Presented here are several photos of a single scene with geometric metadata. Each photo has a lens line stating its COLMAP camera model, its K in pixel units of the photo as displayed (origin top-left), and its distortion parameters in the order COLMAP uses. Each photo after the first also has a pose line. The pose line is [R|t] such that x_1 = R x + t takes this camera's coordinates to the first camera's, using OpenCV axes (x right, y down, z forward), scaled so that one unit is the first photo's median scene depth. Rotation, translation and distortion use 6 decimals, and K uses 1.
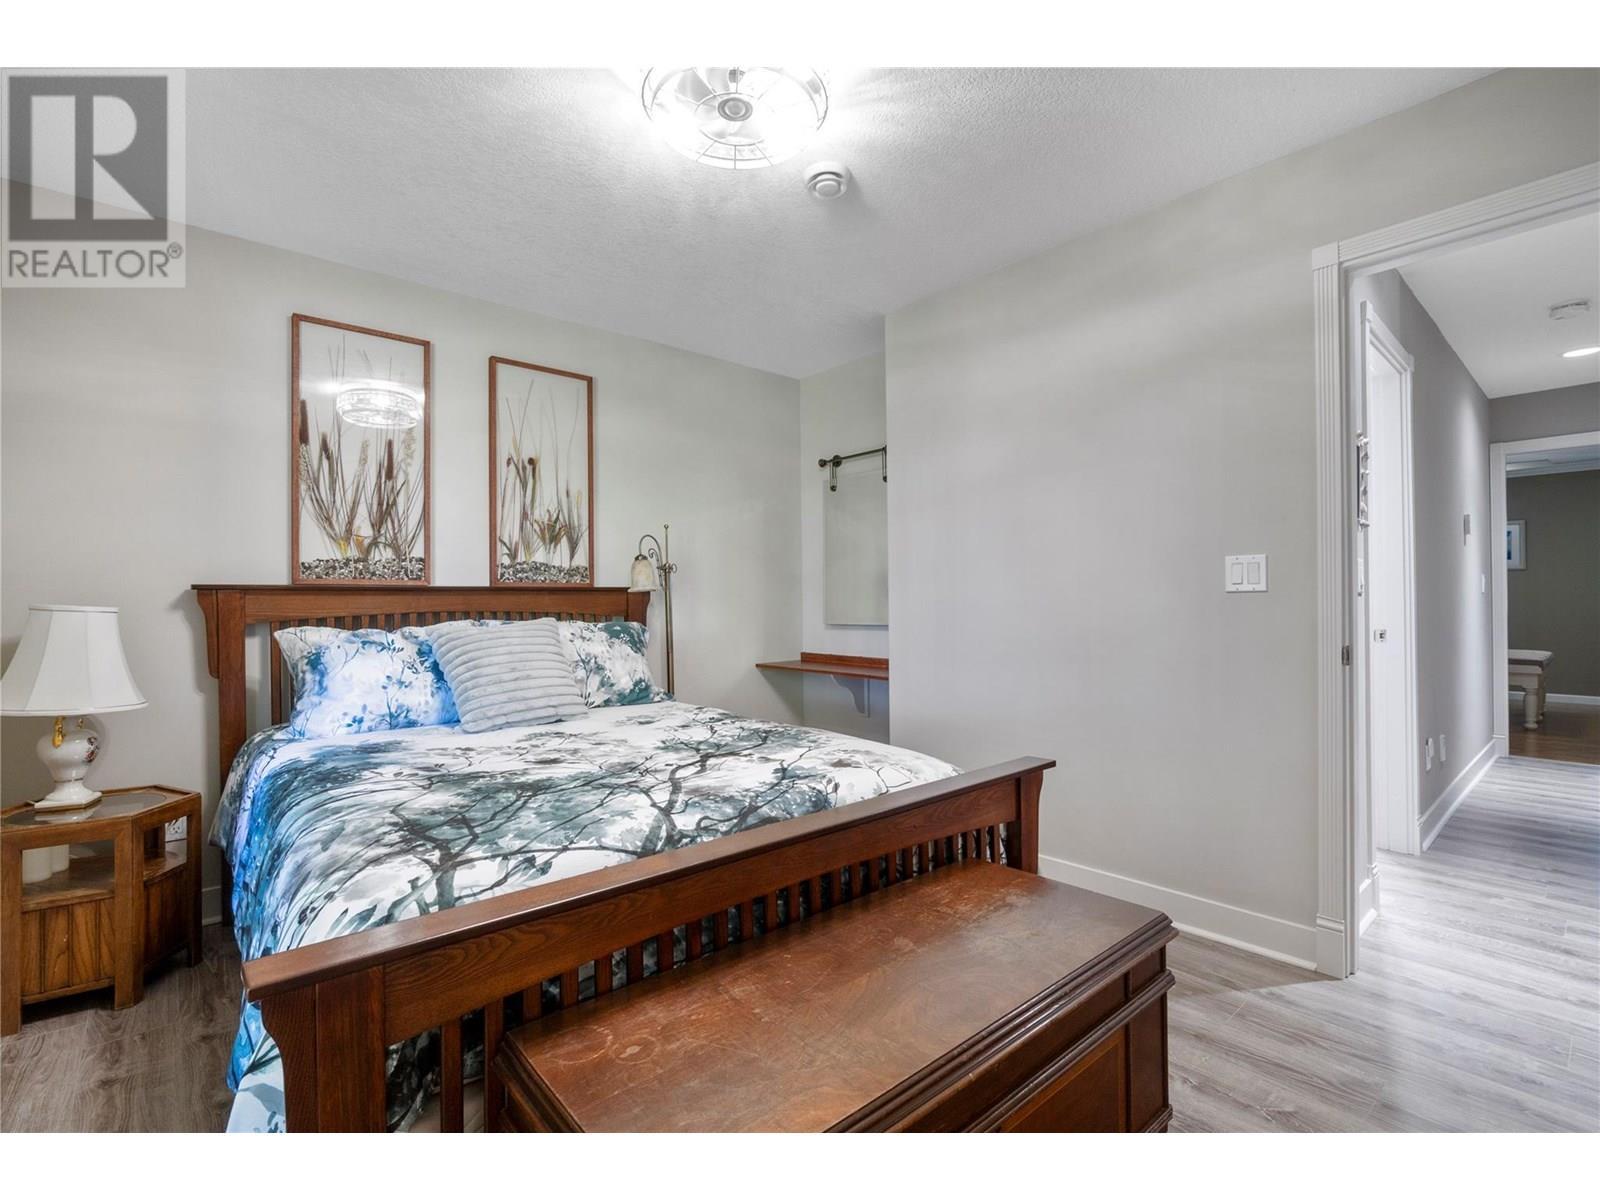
lens RADIAL K [[727.9, 0, 798.9], [0, 727.9, 596.4], [0, 0, 1]] dist [-0.002161, -0.000718]
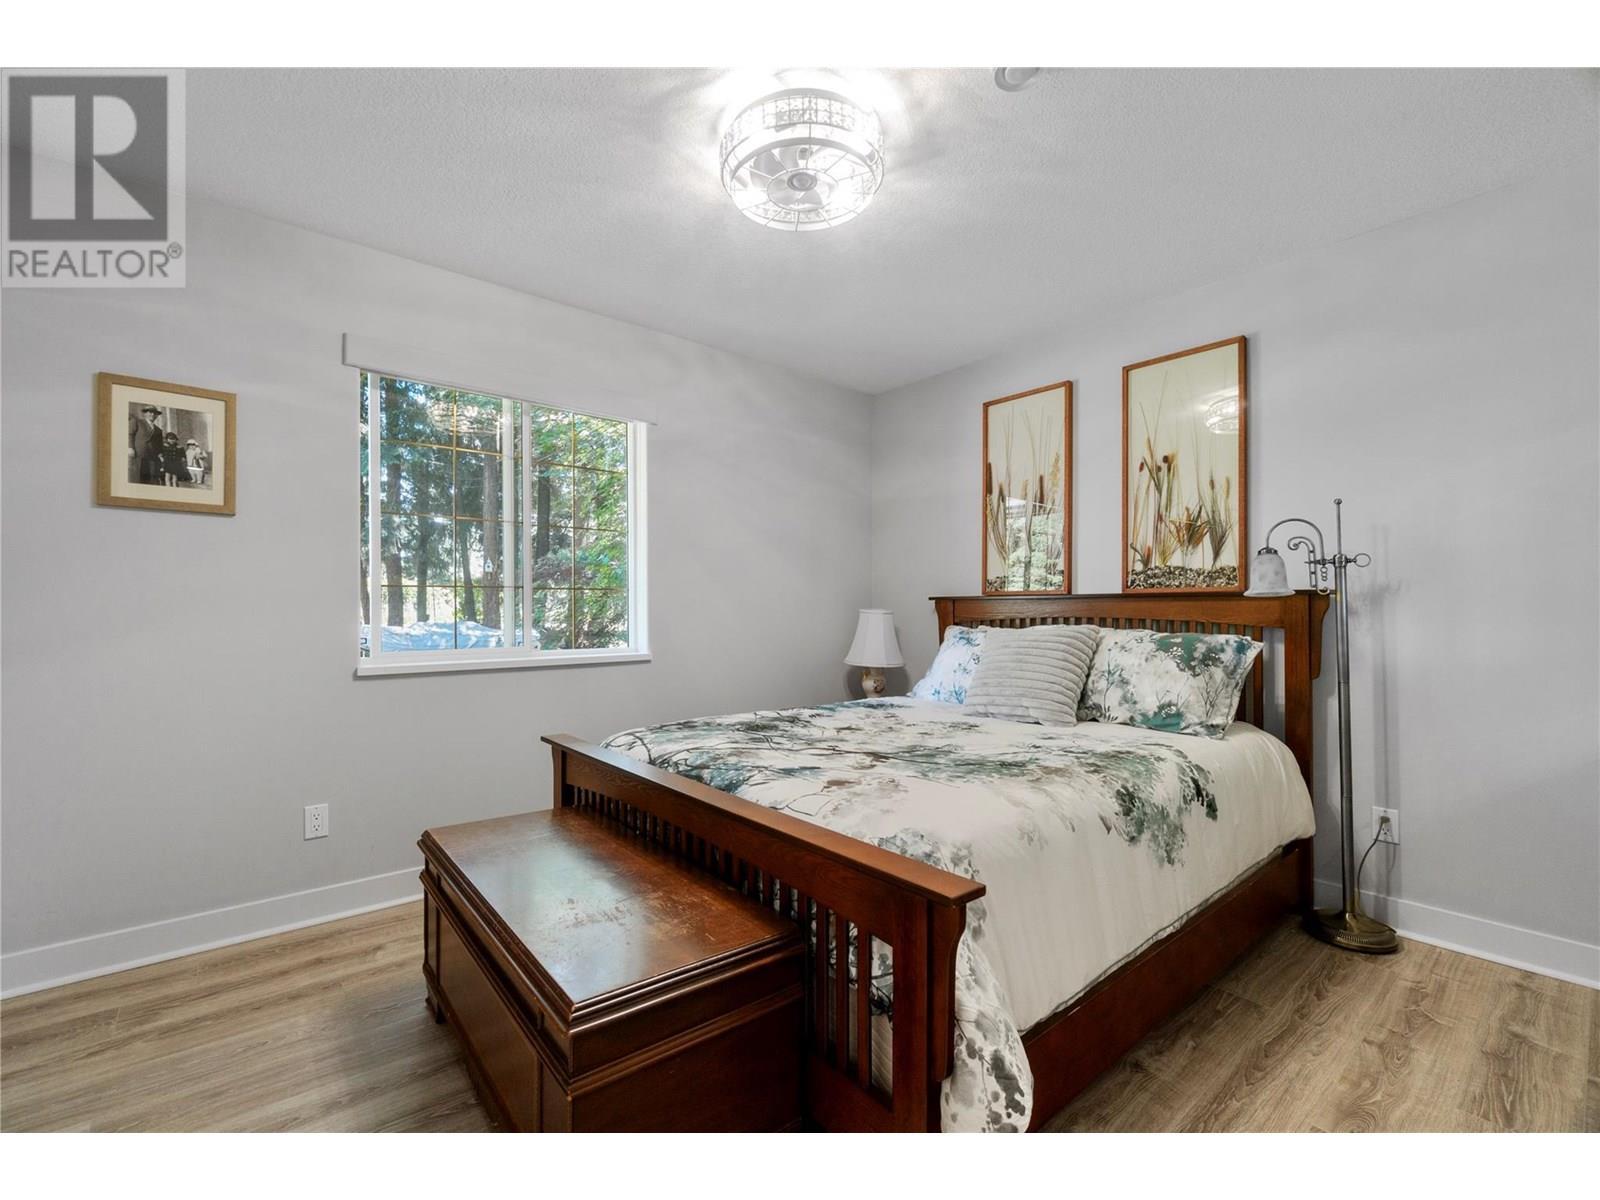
lens RADIAL K [[695.2, 0, 797.1], [0, 695.2, 604.8], [0, 0, 1]] dist [-0.004020, -0.000165]
pose [[-0.012451, -0.000370, -0.999922, 0.552671], [0.004499, 0.999990, -0.000426, 0.000501], [0.999912, -0.004504, -0.012449, 0.552036]]
